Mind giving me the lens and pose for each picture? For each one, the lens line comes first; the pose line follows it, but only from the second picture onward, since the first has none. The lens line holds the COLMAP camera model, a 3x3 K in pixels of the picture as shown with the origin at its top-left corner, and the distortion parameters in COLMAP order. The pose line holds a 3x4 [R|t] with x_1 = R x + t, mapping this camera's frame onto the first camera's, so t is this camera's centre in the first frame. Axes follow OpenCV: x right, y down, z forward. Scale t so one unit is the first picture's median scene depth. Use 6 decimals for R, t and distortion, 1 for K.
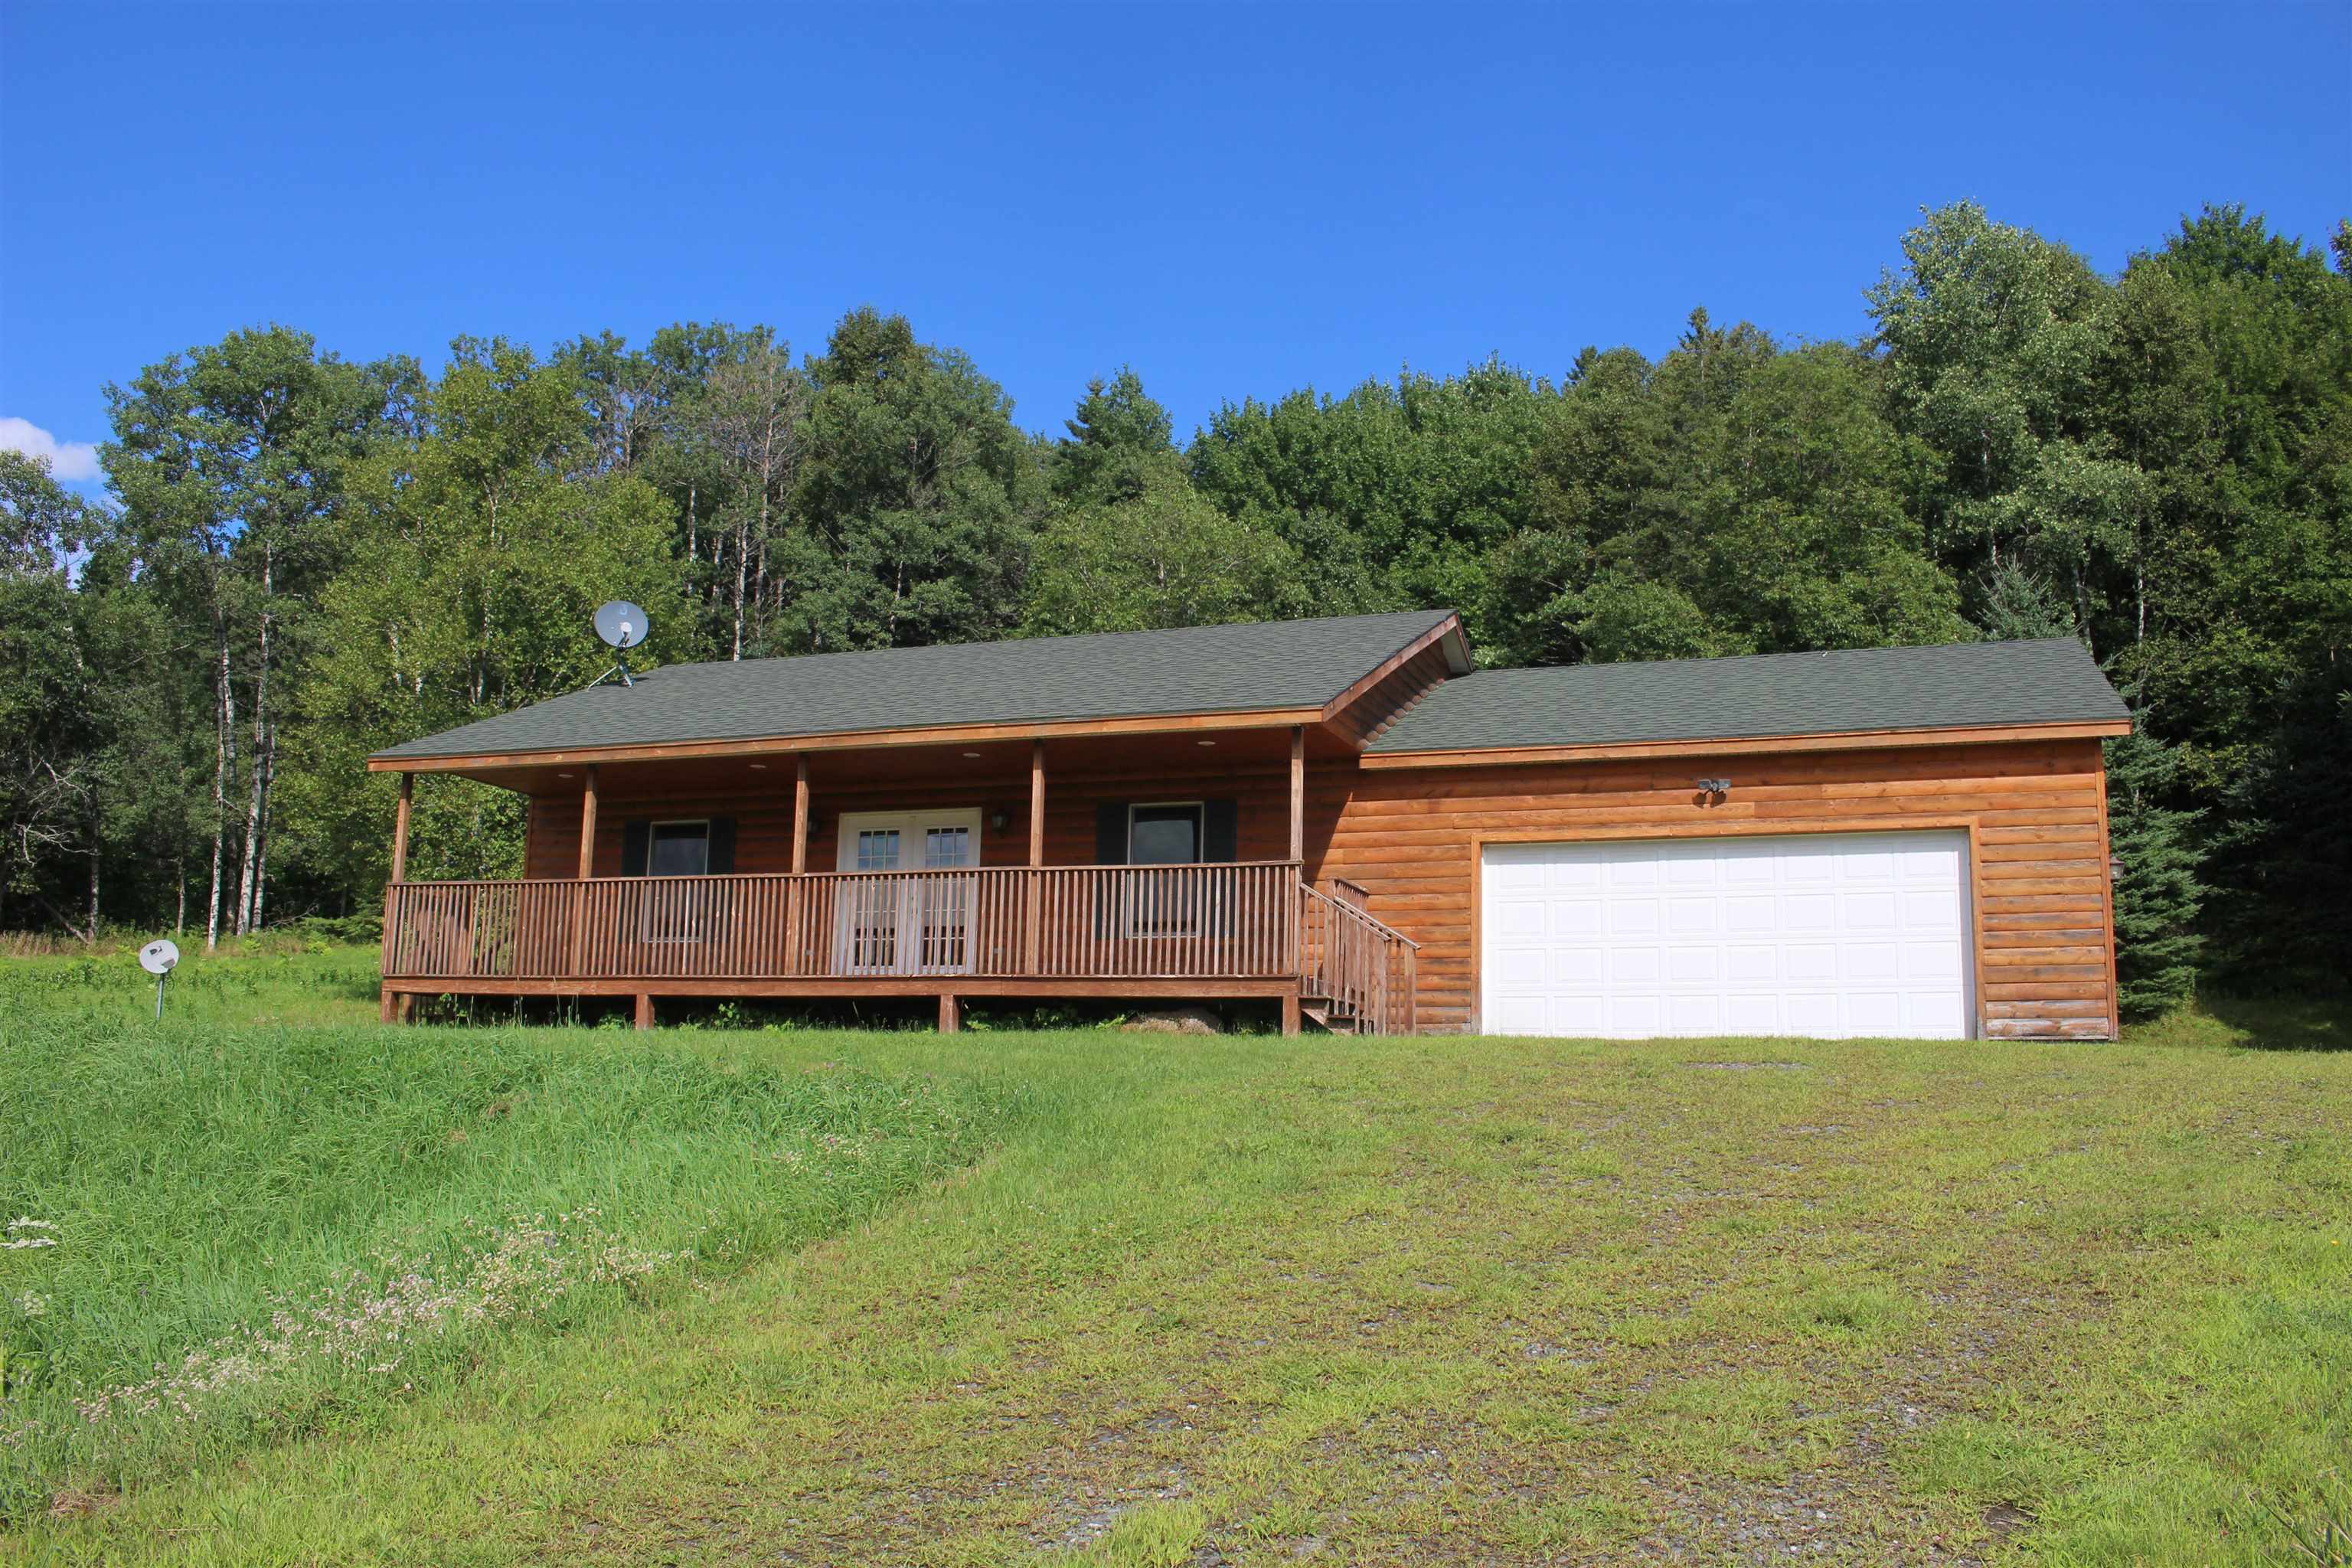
lens RADIAL K [[1949.8, 0, 1179.2], [0, 1949.8, 790.8], [0, 0, 1]] dist [-0.158396, 0.130777]
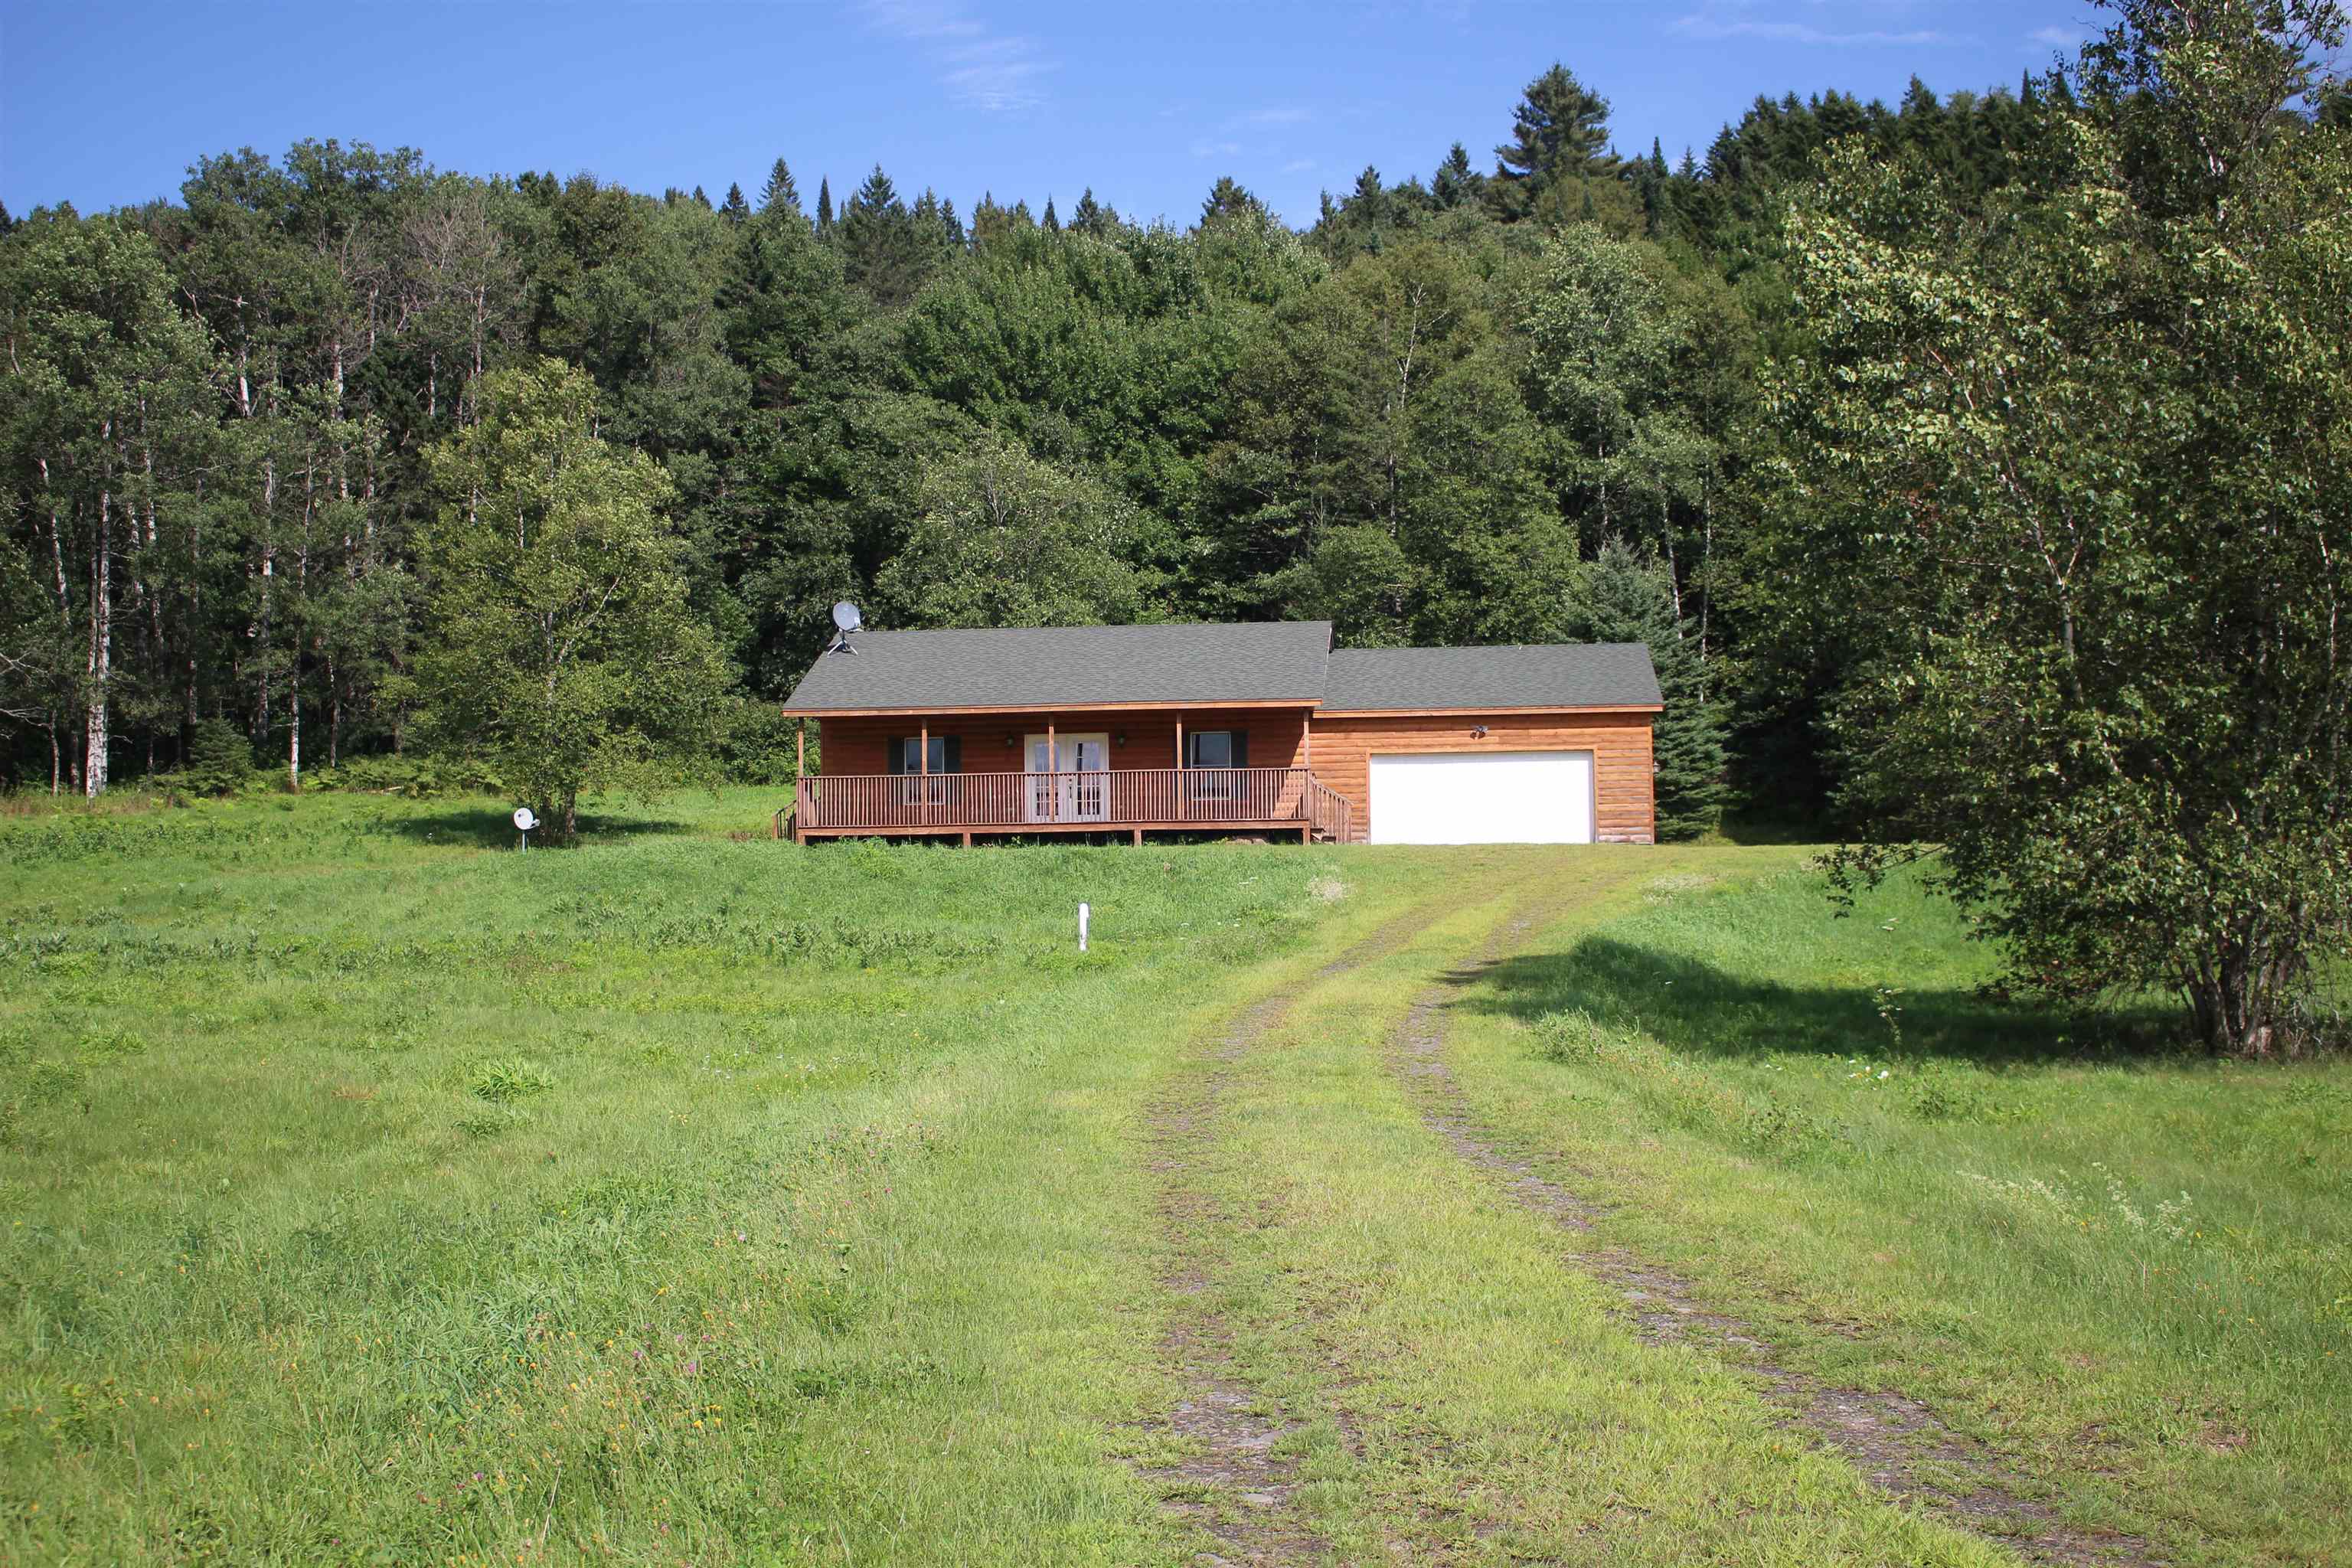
lens RADIAL K [[2373.9, 0, 1177.2], [0, 2373.9, 727.8], [0, 0, 1]] dist [-0.202972, -0.002809]
pose [[0.973253, -0.001806, 0.229727, -0.350408], [-0.013173, 0.997885, 0.063655, -0.089177], [-0.229356, -0.064979, 0.971171, -0.792152]]
